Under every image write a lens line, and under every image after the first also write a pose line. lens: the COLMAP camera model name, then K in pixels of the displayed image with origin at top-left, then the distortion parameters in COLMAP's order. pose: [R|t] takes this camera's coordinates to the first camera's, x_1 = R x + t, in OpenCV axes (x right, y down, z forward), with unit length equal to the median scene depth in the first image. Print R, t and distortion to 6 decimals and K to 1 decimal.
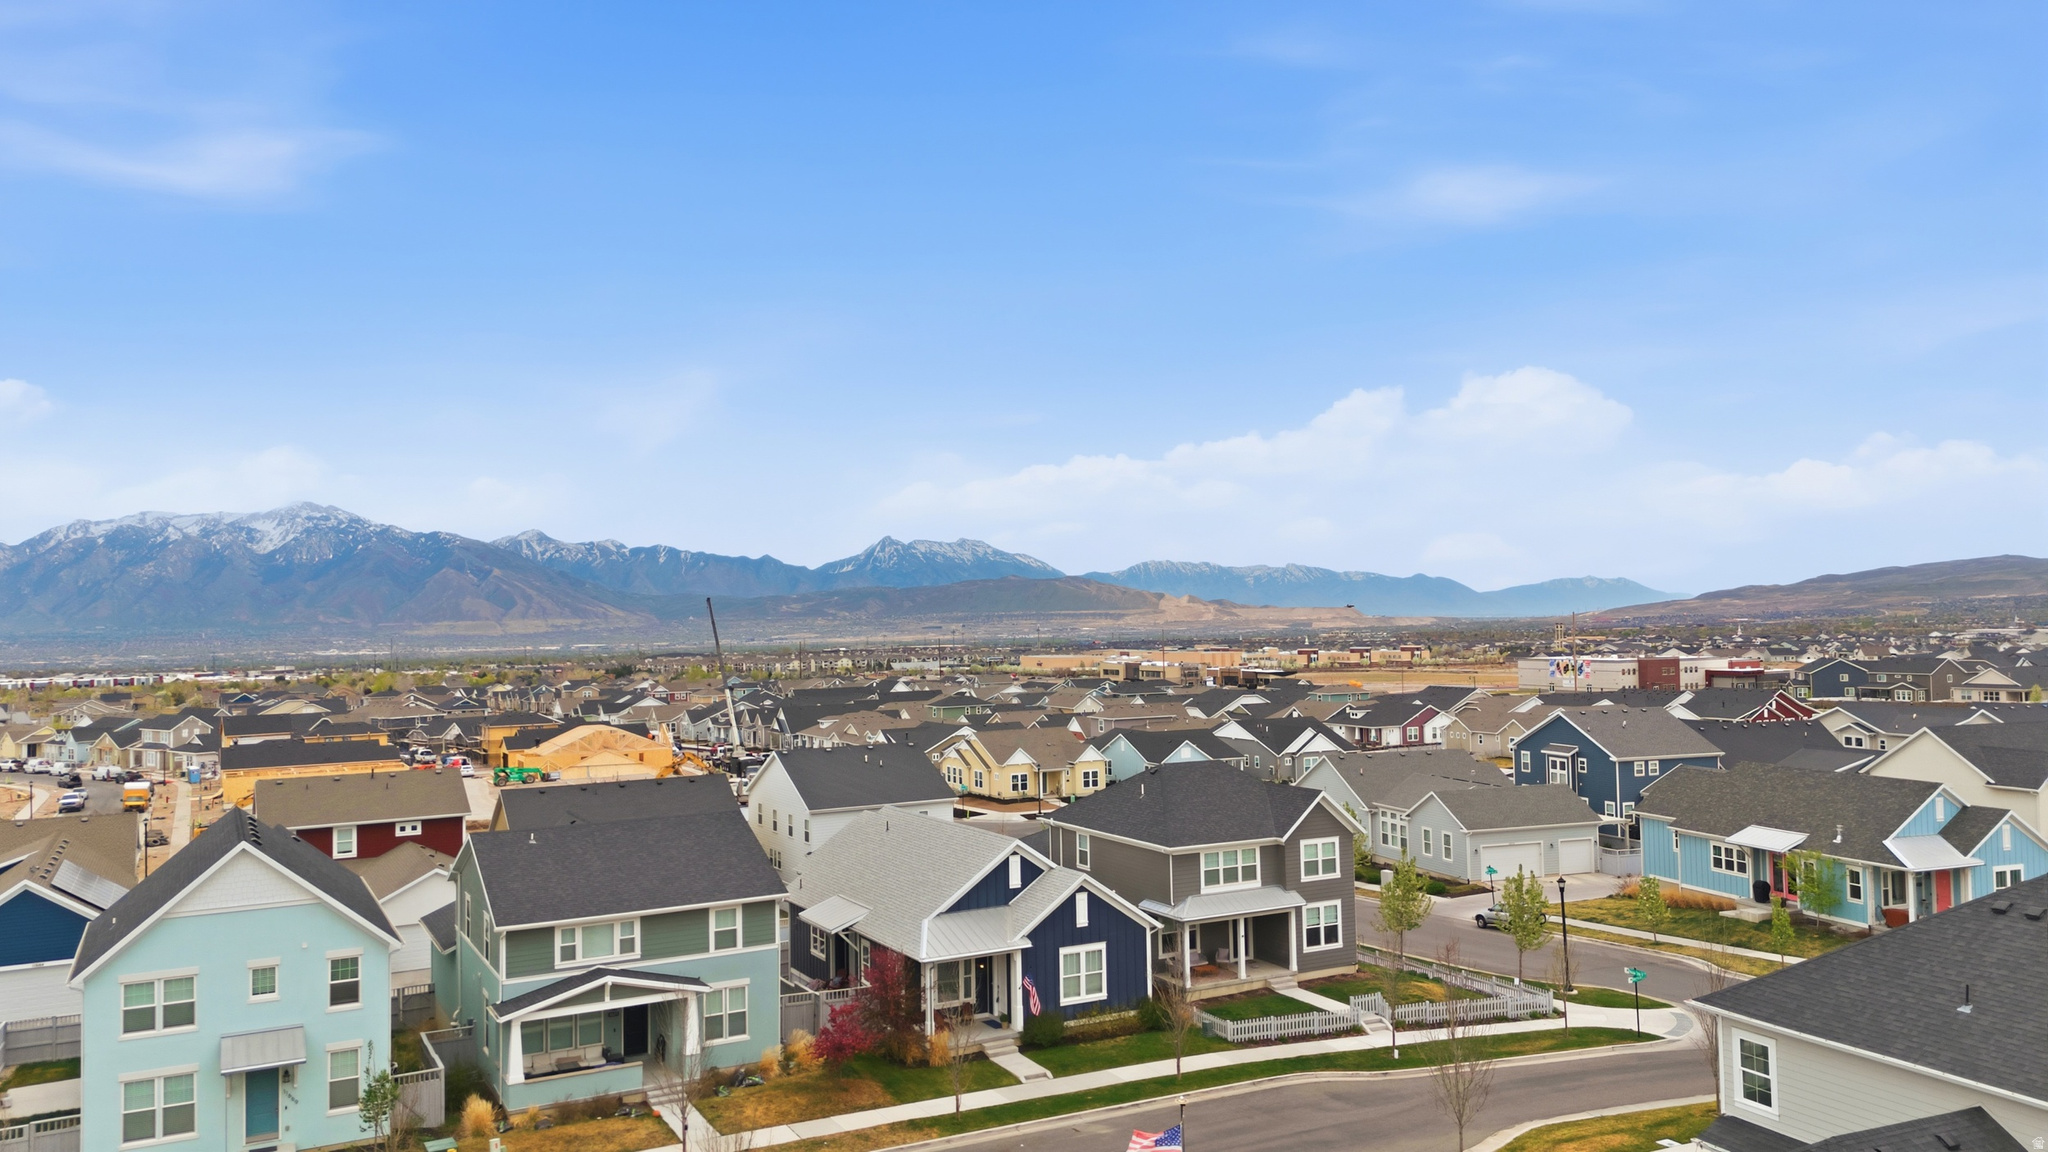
lens RADIAL K [[1500.8, 0, 1024.0], [0, 1500.8, 576.0], [0, 0, 1]] dist [0.096047, -0.104587]
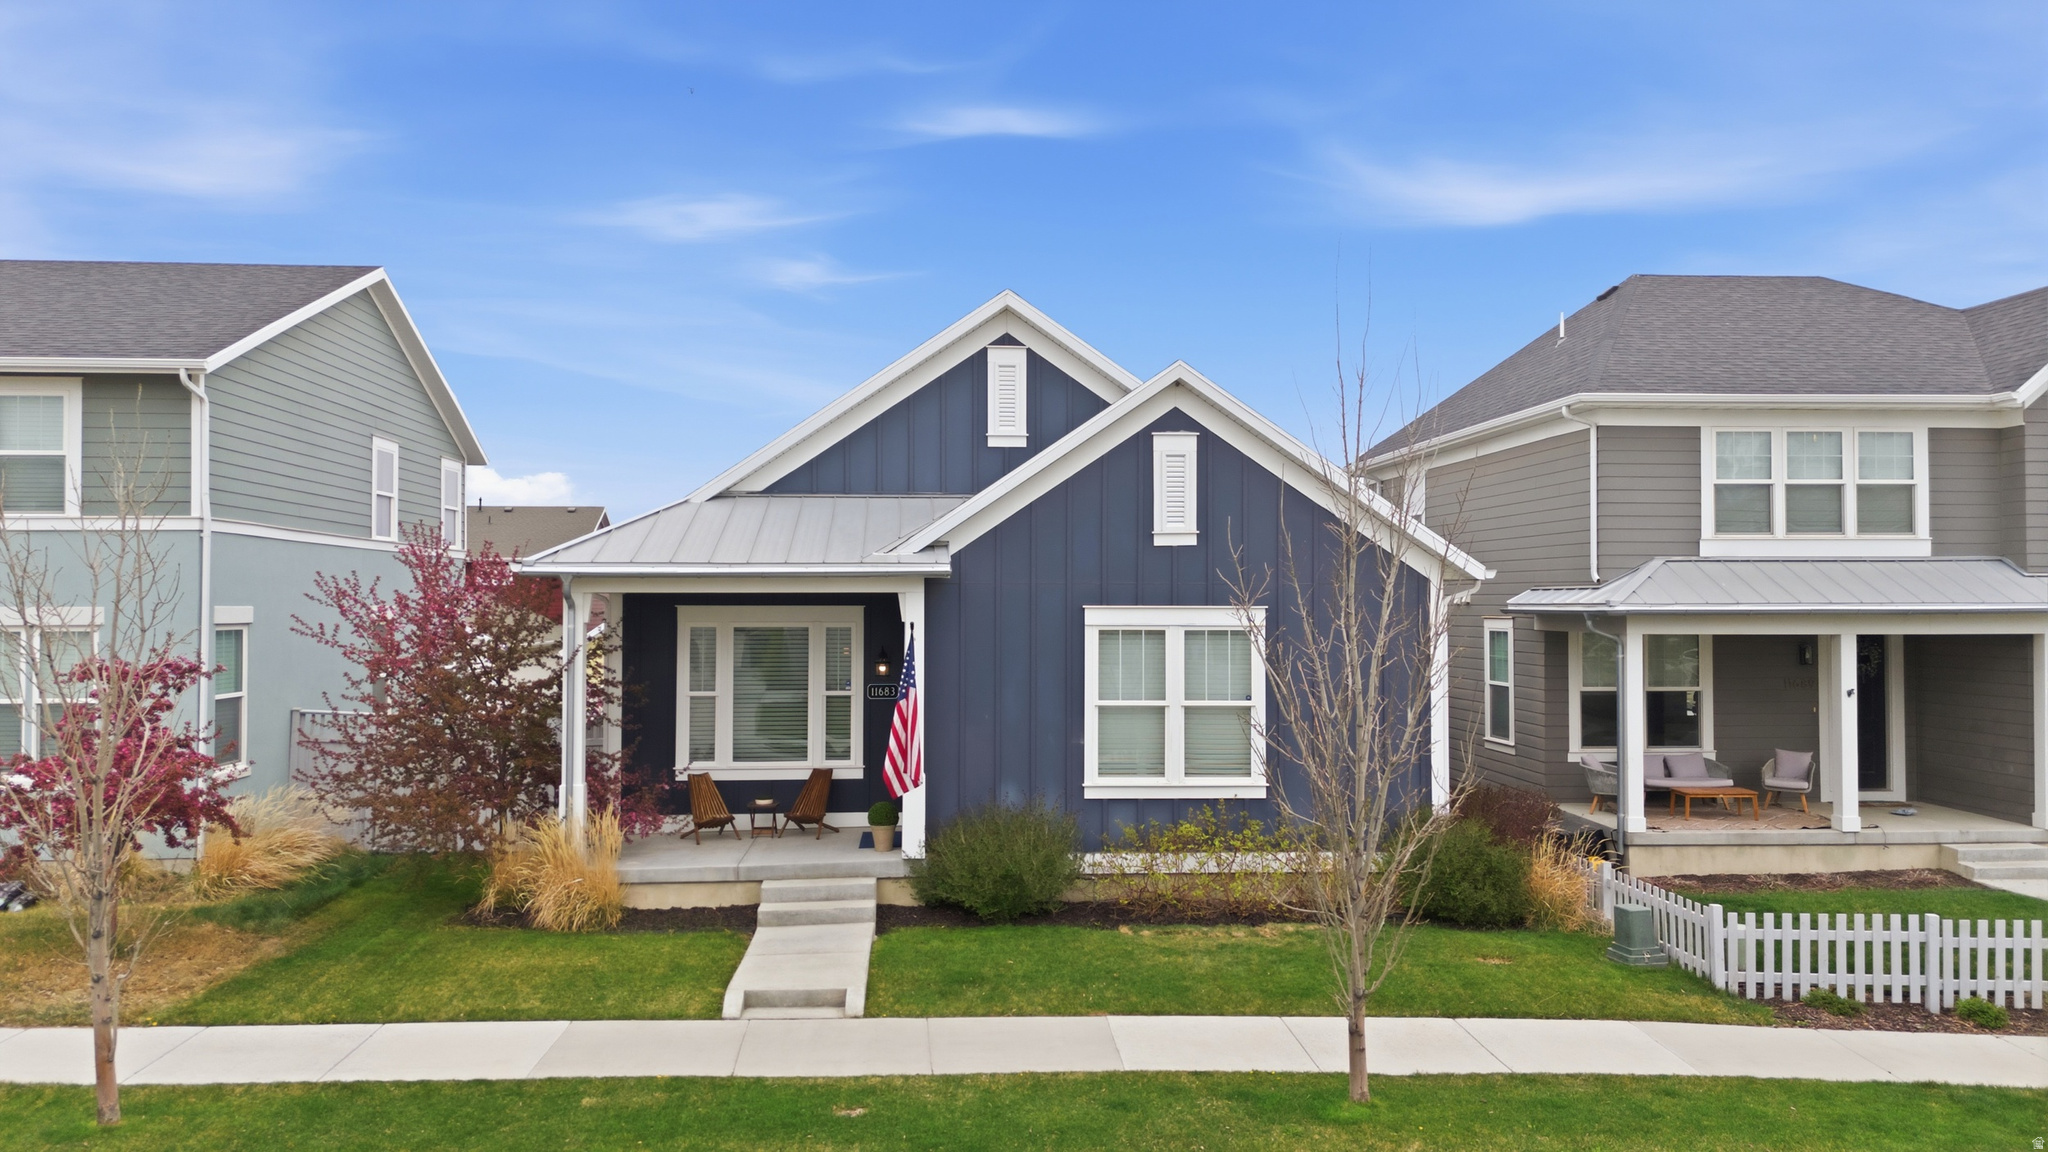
lens RADIAL K [[1500.8, 0, 1024.0], [0, 1500.8, 576.0], [0, 0, 1]] dist [0.096047, -0.104587]
pose [[0.911501, 0.010123, -0.411173, 0.131436], [-0.006308, 0.999924, 0.010633, 0.233988], [0.411250, -0.007099, 0.911495, 0.715997]]
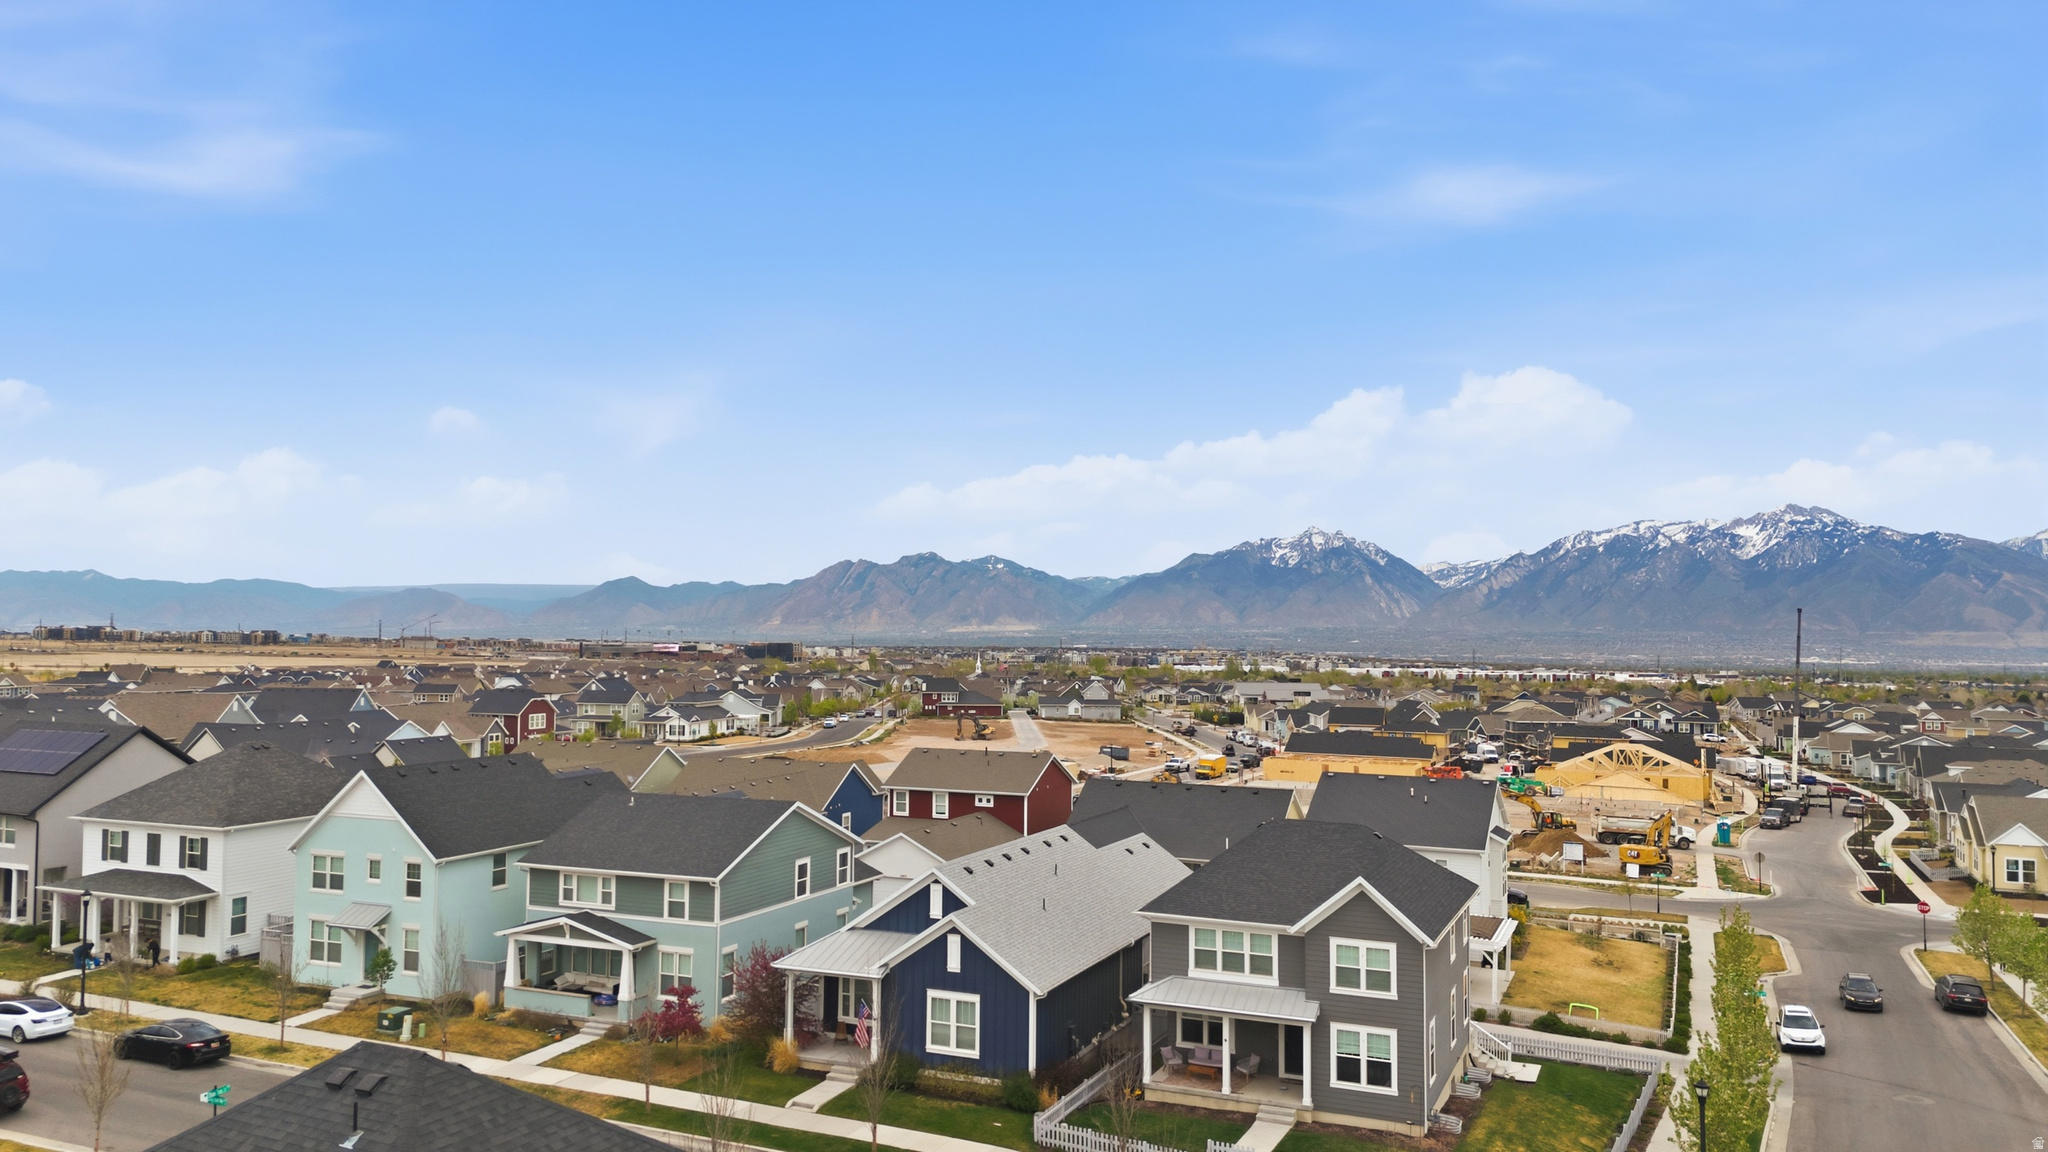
lens RADIAL K [[1500.8, 0, 1024.0], [0, 1500.8, 576.0], [0, 0, 1]] dist [0.096047, -0.104587]
pose [[0.615367, -0.003083, -0.788235, 0.781595], [0.000533, 0.999994, -0.003495, -0.003998], [0.788241, 0.001731, 0.615364, 0.467093]]
